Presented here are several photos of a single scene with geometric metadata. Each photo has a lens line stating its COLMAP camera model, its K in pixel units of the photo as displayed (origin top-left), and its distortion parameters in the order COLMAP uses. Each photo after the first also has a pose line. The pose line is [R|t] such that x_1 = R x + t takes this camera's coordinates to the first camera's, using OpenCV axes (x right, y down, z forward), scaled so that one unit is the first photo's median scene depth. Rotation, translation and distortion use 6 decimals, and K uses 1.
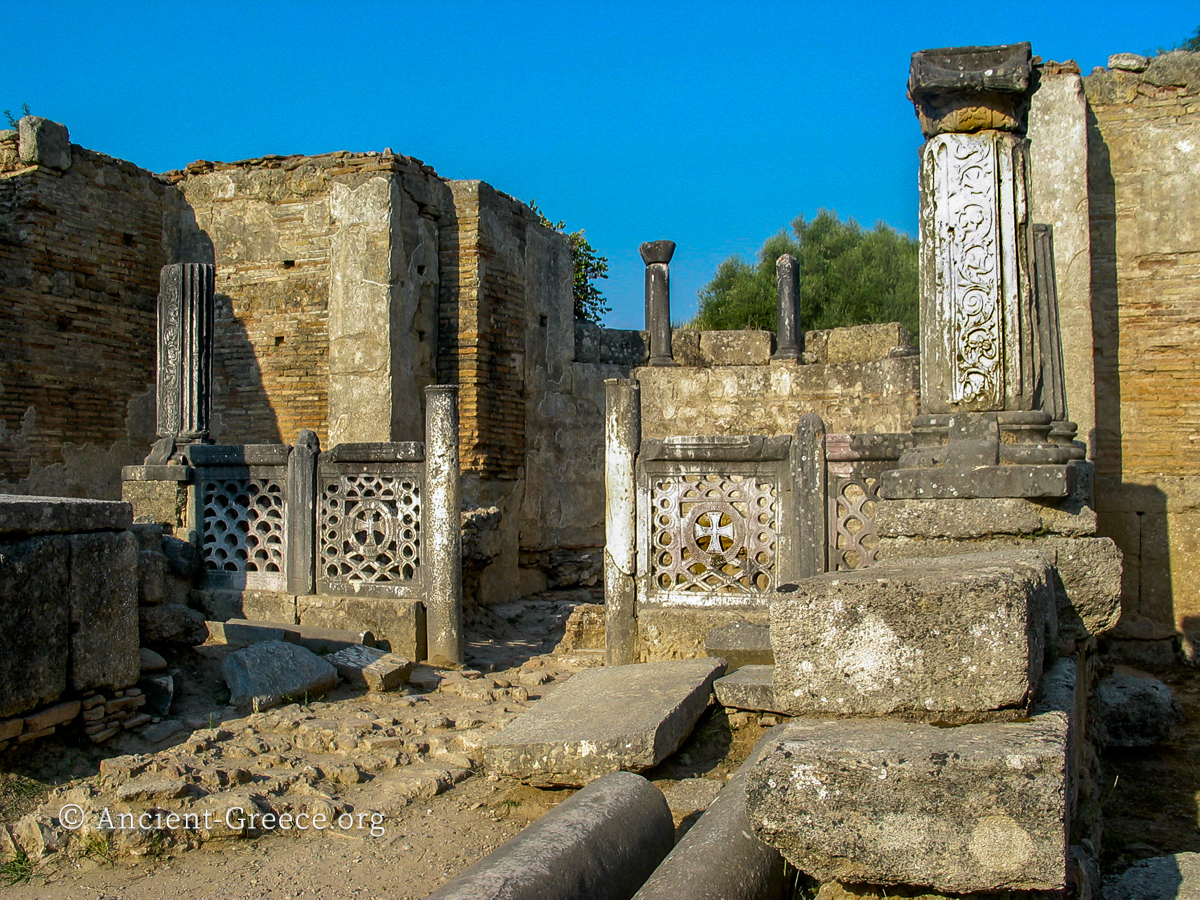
lens RADIAL K [[1230.8, 0, 599.7], [0, 1230.8, 448.6], [0, 0, 1]] dist [-0.132222, 0.000000]
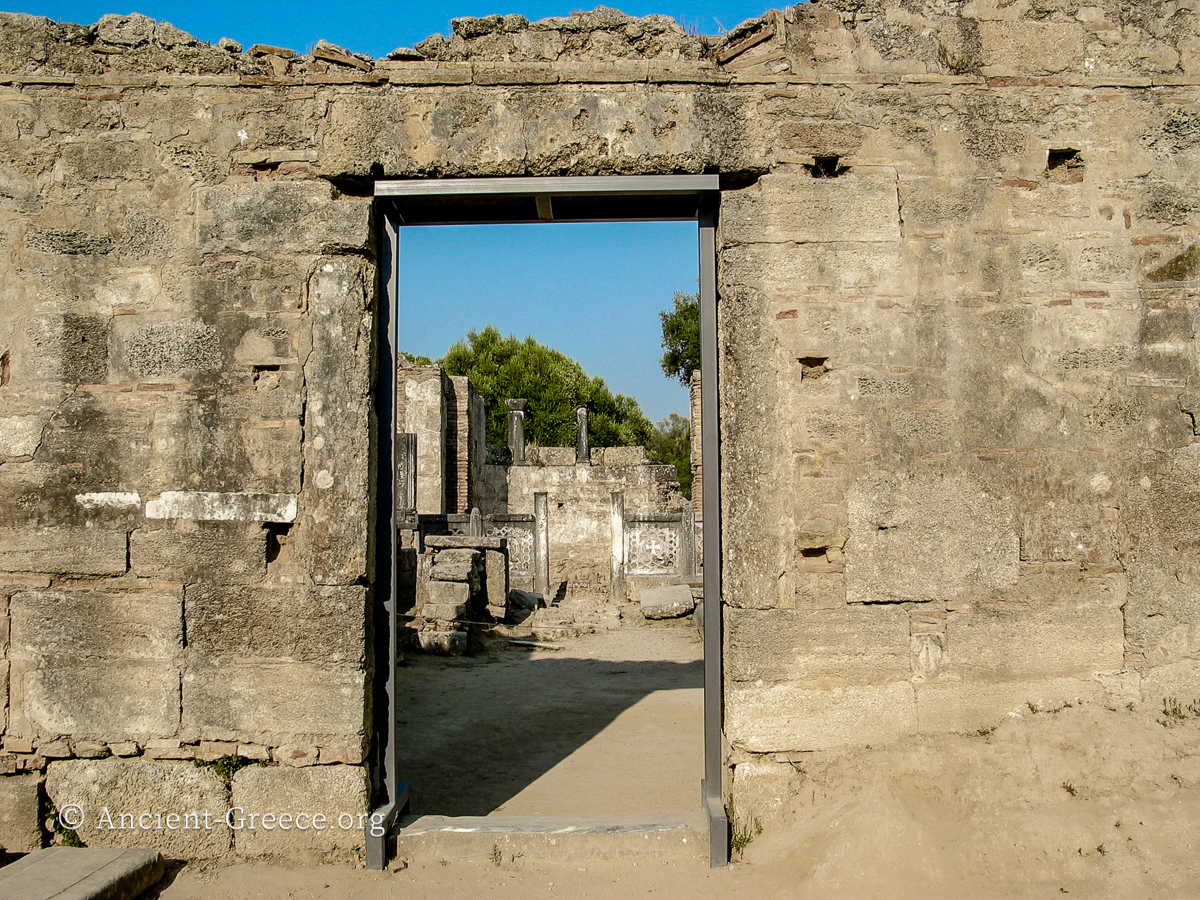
lens RADIAL K [[1230.8, 0, 600.1], [0, 1230.8, 449.9], [0, 0, 1]] dist [-0.132222, 0.000000]
pose [[0.925372, 0.018074, 0.378630, -0.590248], [-0.006138, 0.999446, -0.032709, -0.033054], [-0.379011, 0.027944, 0.924970, -0.842135]]
